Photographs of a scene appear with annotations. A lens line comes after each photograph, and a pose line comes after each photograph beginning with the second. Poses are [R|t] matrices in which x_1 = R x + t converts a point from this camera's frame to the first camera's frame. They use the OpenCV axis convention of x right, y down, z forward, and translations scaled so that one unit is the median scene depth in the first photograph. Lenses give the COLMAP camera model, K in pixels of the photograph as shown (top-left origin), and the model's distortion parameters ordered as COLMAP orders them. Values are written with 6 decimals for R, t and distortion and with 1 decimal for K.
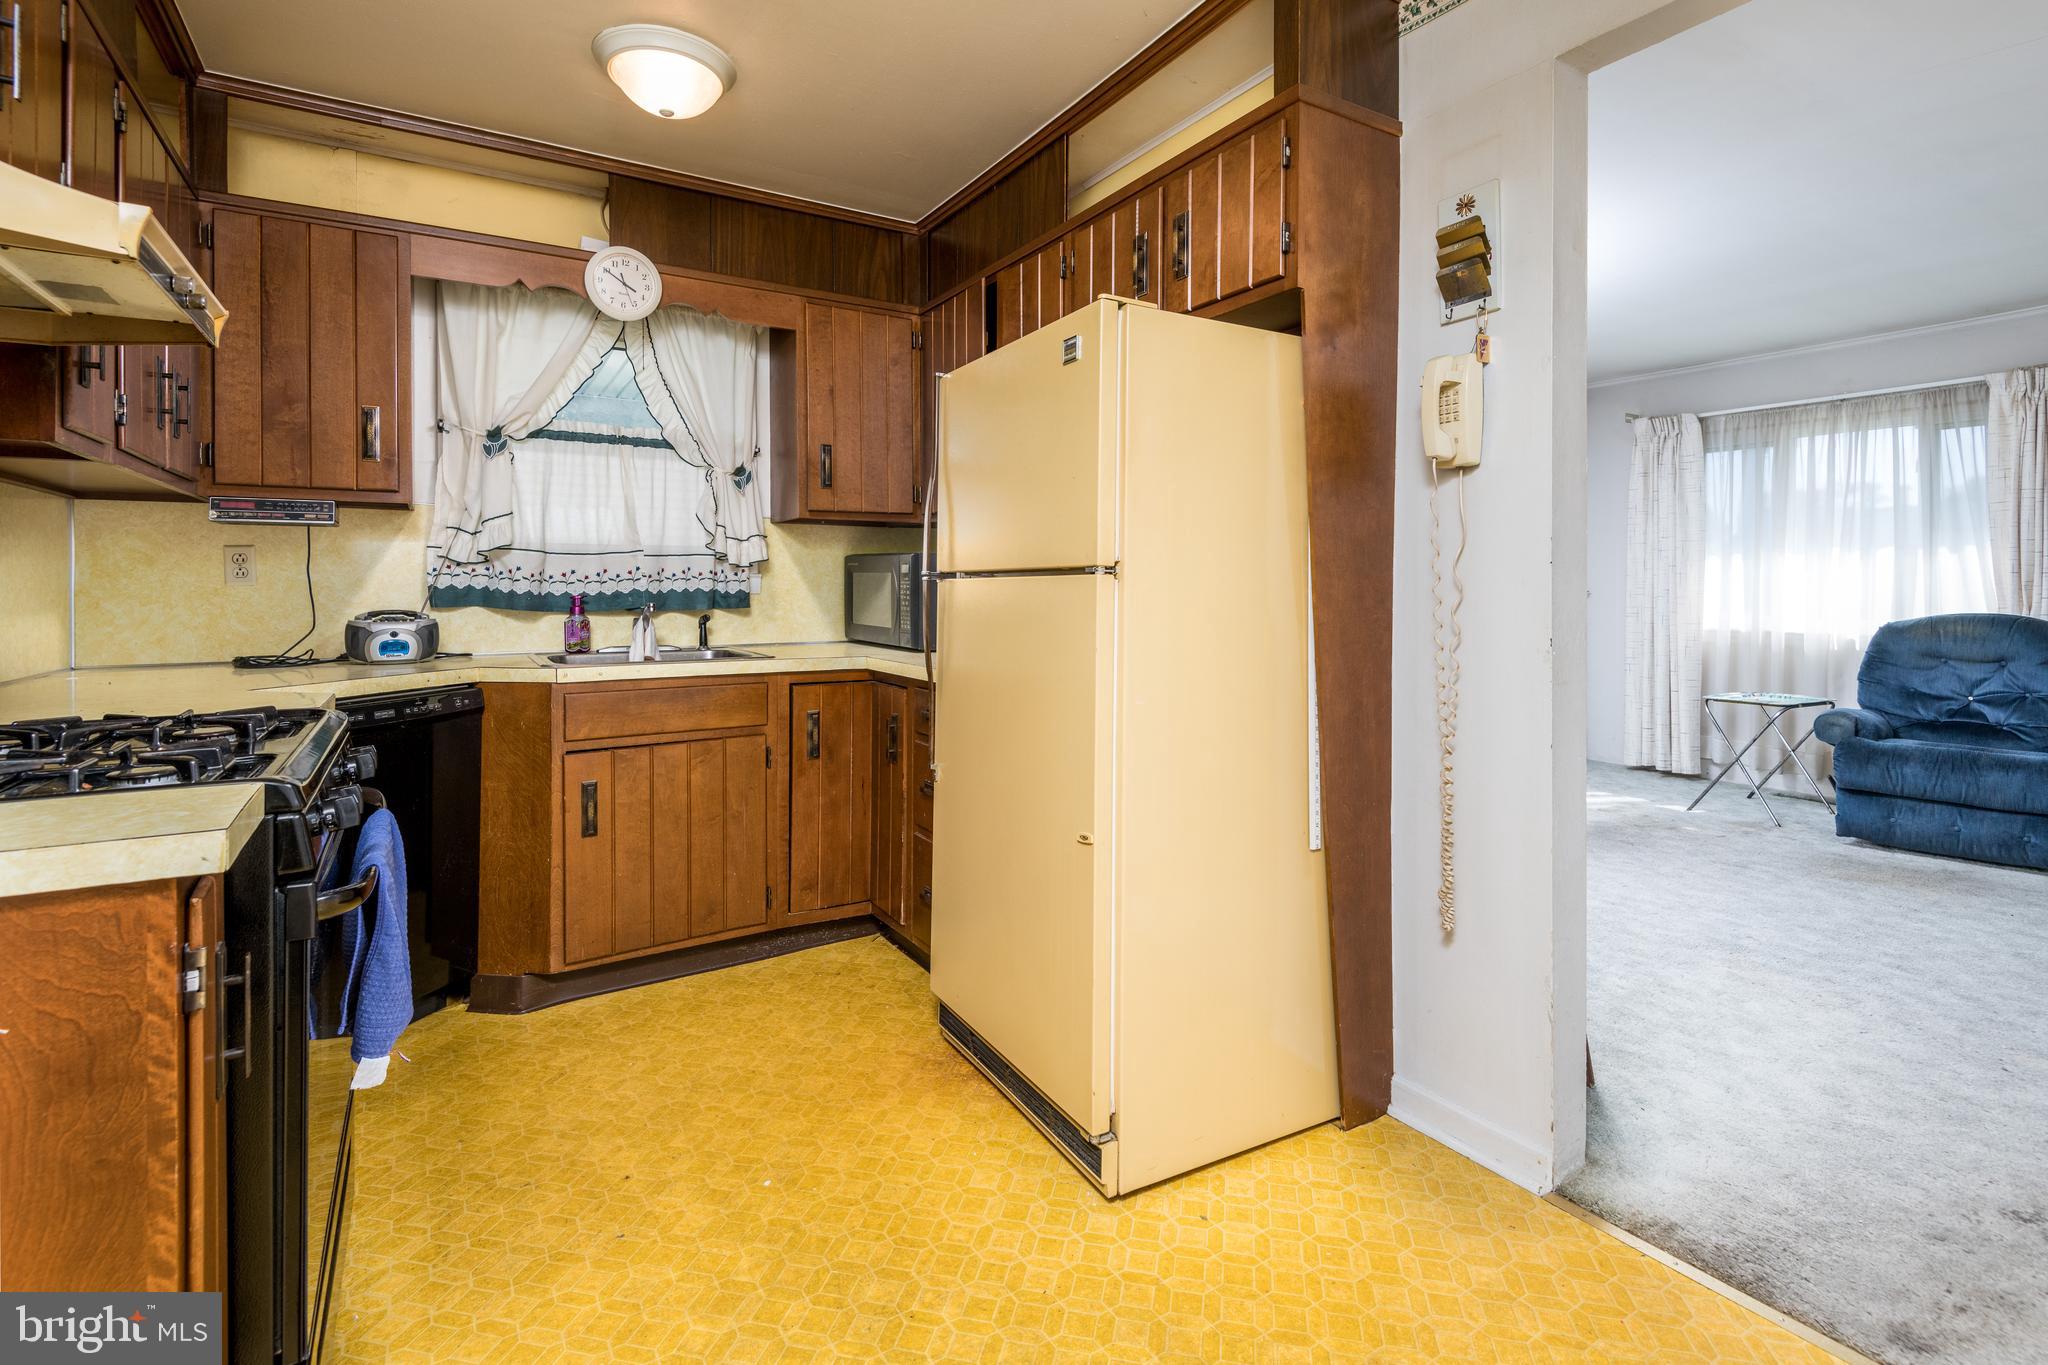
lens RADIAL K [[959.0, 0, 1045.8], [0, 959.0, 582.6], [0, 0, 1]] dist [-0.004129, -0.003278]
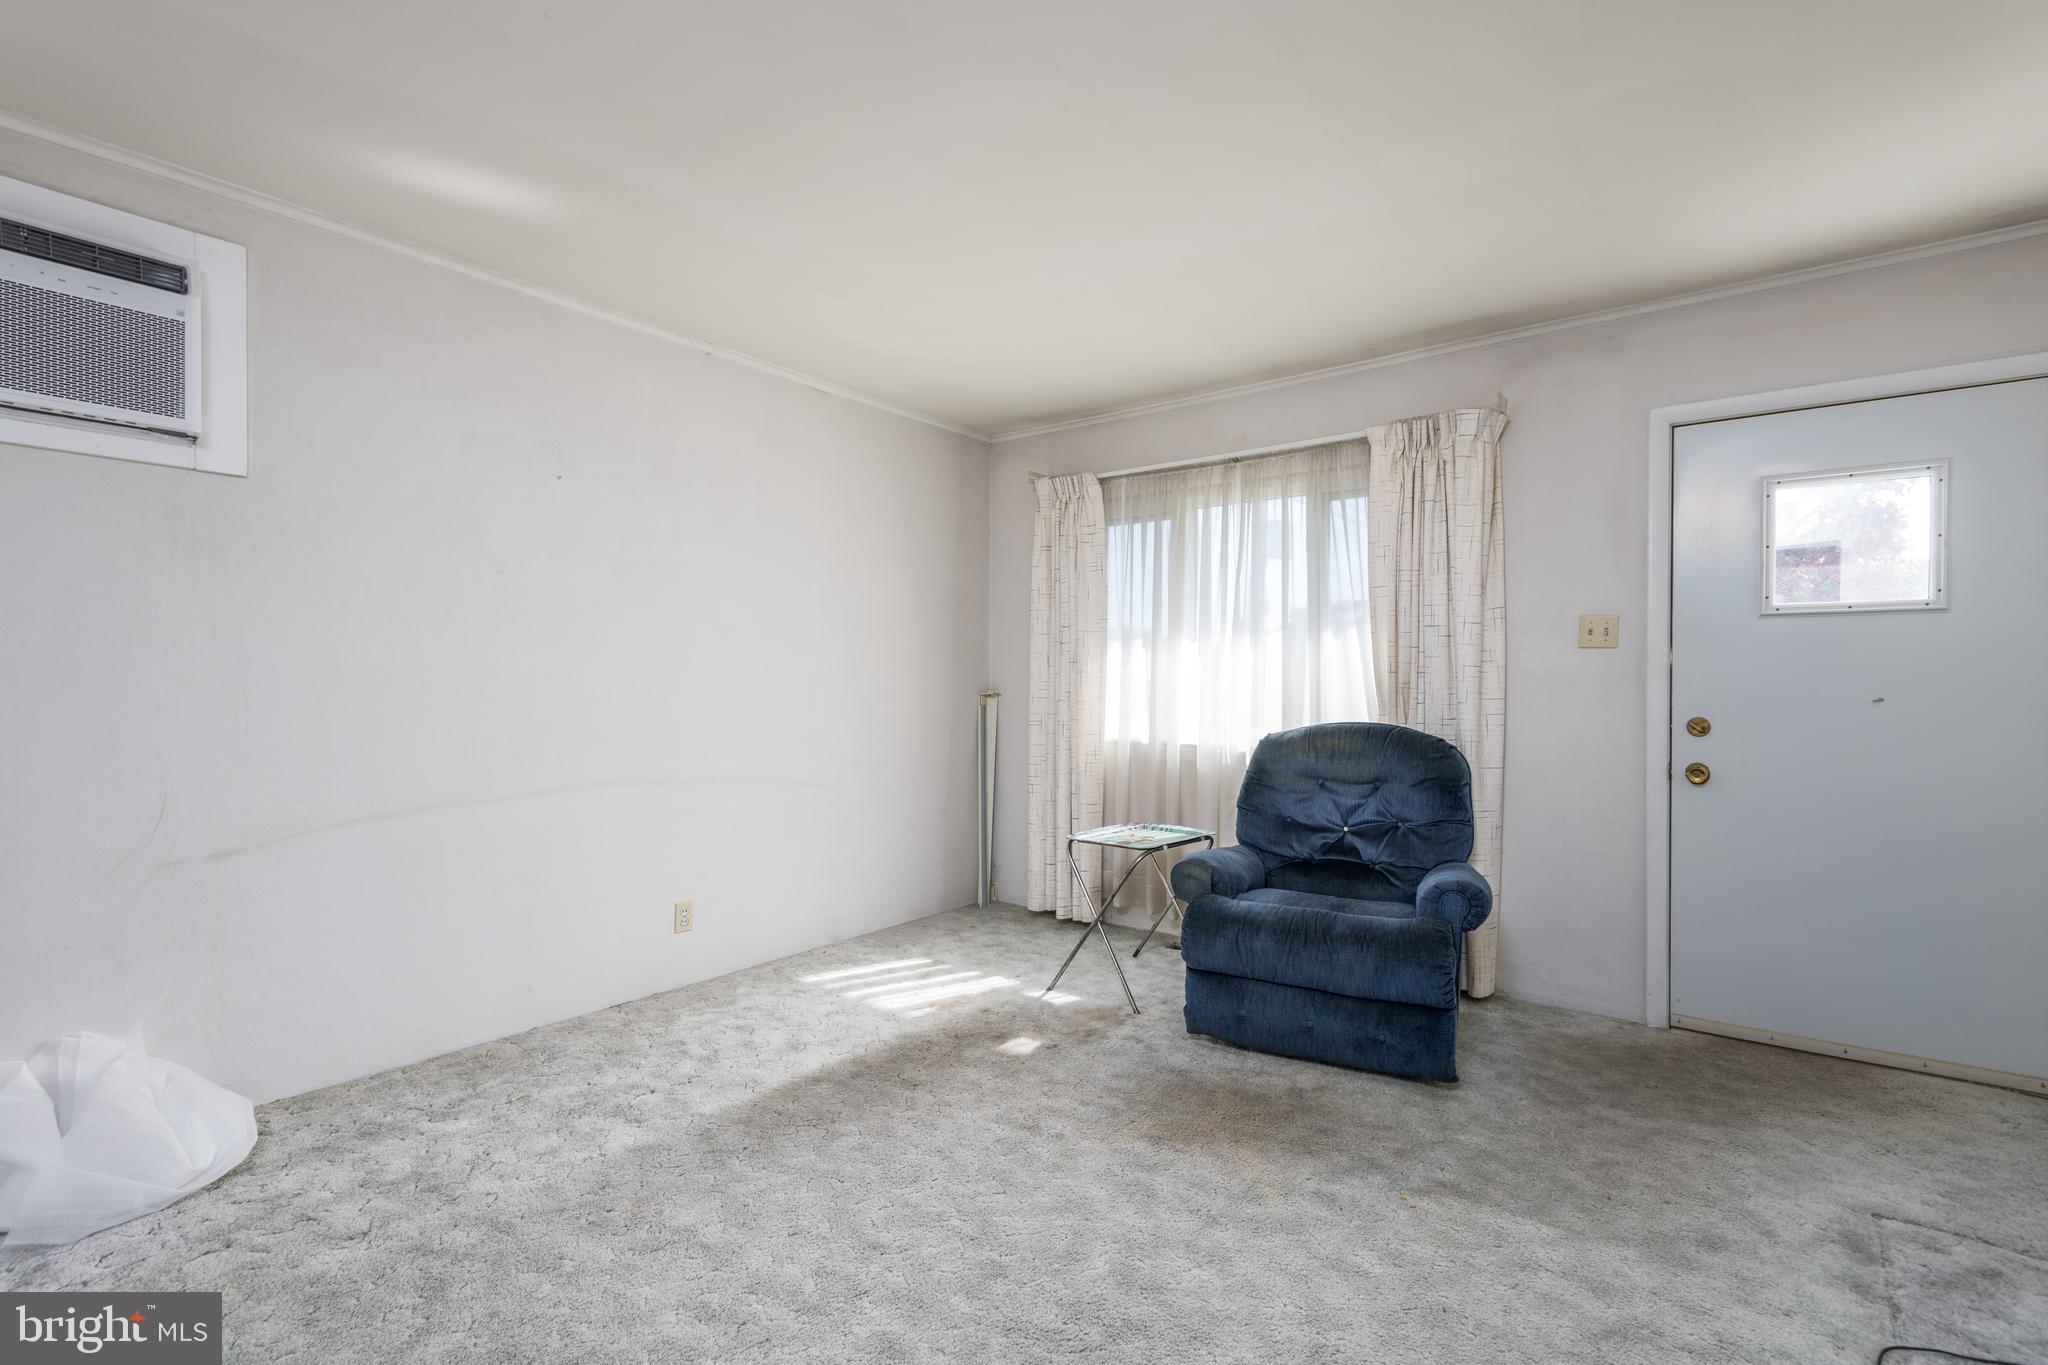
lens RADIAL K [[959.0, 0, 1021.7], [0, 959.0, 691.9], [0, 0, 1]] dist [-0.004129, -0.003278]
pose [[0.929483, 0.004348, 0.368839, 0.355078], [-0.007162, 0.999955, 0.006260, 0.002599], [-0.368795, -0.008460, 0.929472, 0.298186]]
